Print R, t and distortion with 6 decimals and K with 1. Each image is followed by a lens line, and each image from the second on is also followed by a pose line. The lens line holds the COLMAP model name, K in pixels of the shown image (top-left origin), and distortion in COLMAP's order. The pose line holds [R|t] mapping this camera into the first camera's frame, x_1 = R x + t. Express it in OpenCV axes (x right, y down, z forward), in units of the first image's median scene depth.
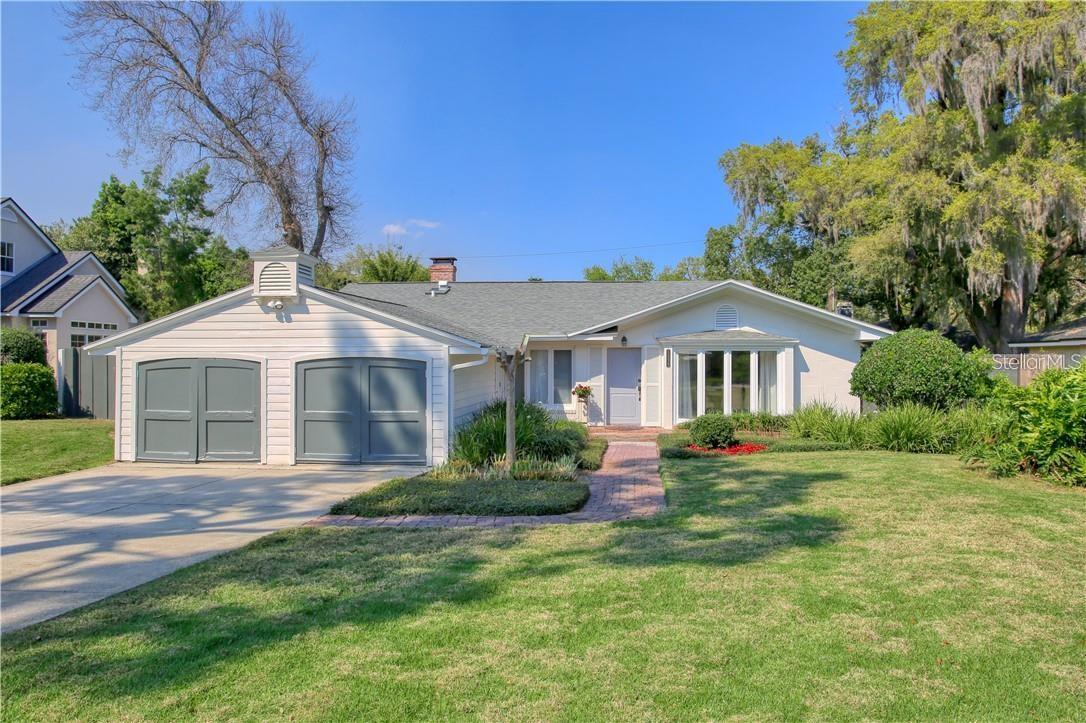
lens RADIAL K [[733.9, 0, 577.1], [0, 733.9, 360.9], [0, 0, 1]] dist [-0.023138, 0.000379]
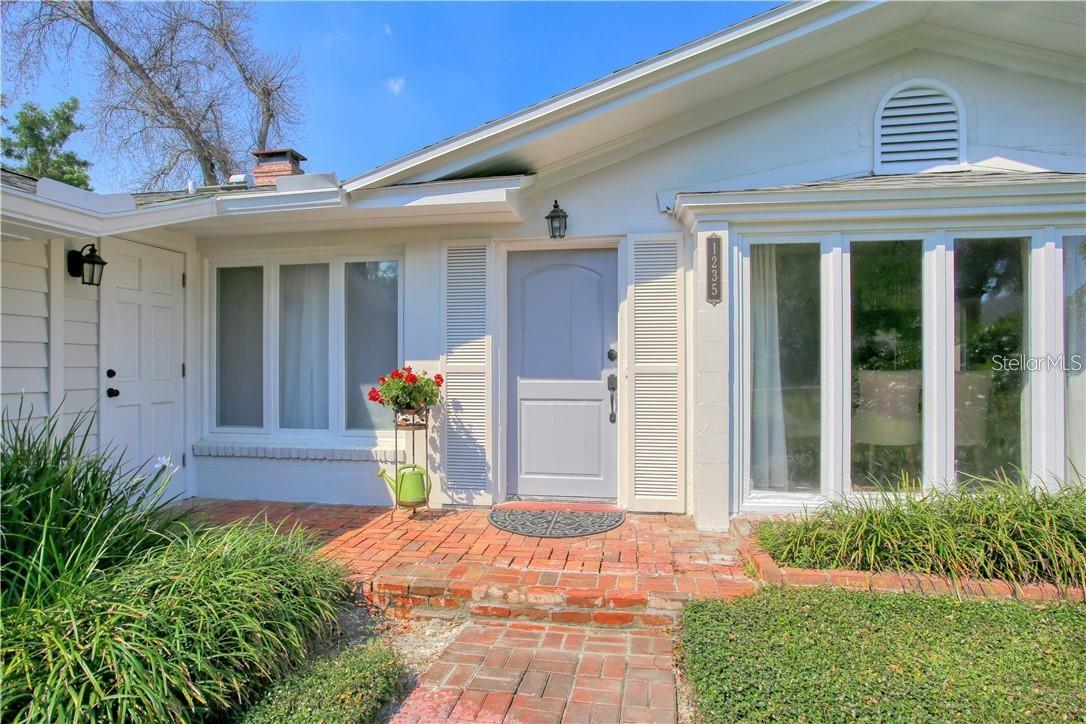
lens RADIAL K [[609.5, 0, 543.0], [0, 609.5, 362.0], [0, 0, 1]] dist [-0.059407, 0.032422]
pose [[0.996714, -0.002669, -0.080961, 0.077302], [0.002299, 0.999987, -0.004658, 0.030380], [0.080973, 0.004456, 0.996706, 0.747869]]
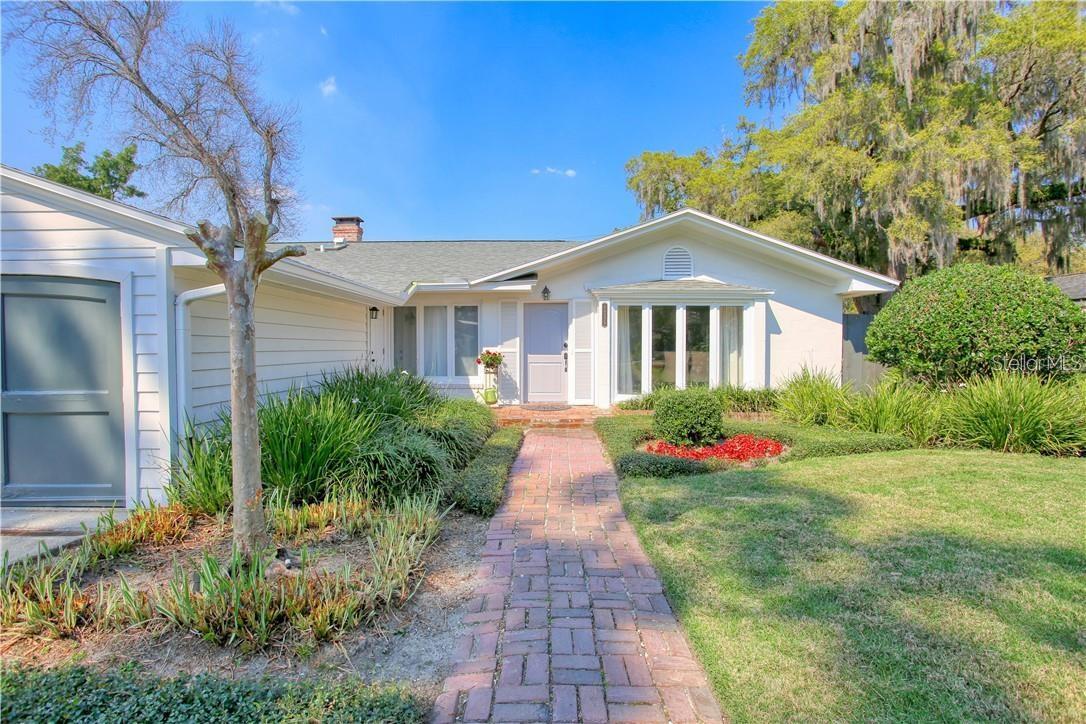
lens RADIAL K [[524.9, 0, 543.0], [0, 524.9, 362.0], [0, 0, 1]] dist [-0.069552, 0.029111]
pose [[0.997909, -0.004546, 0.064474, 0.025365], [0.002678, 0.999575, 0.029036, 0.028011], [-0.064579, -0.028802, 0.997497, 0.449605]]
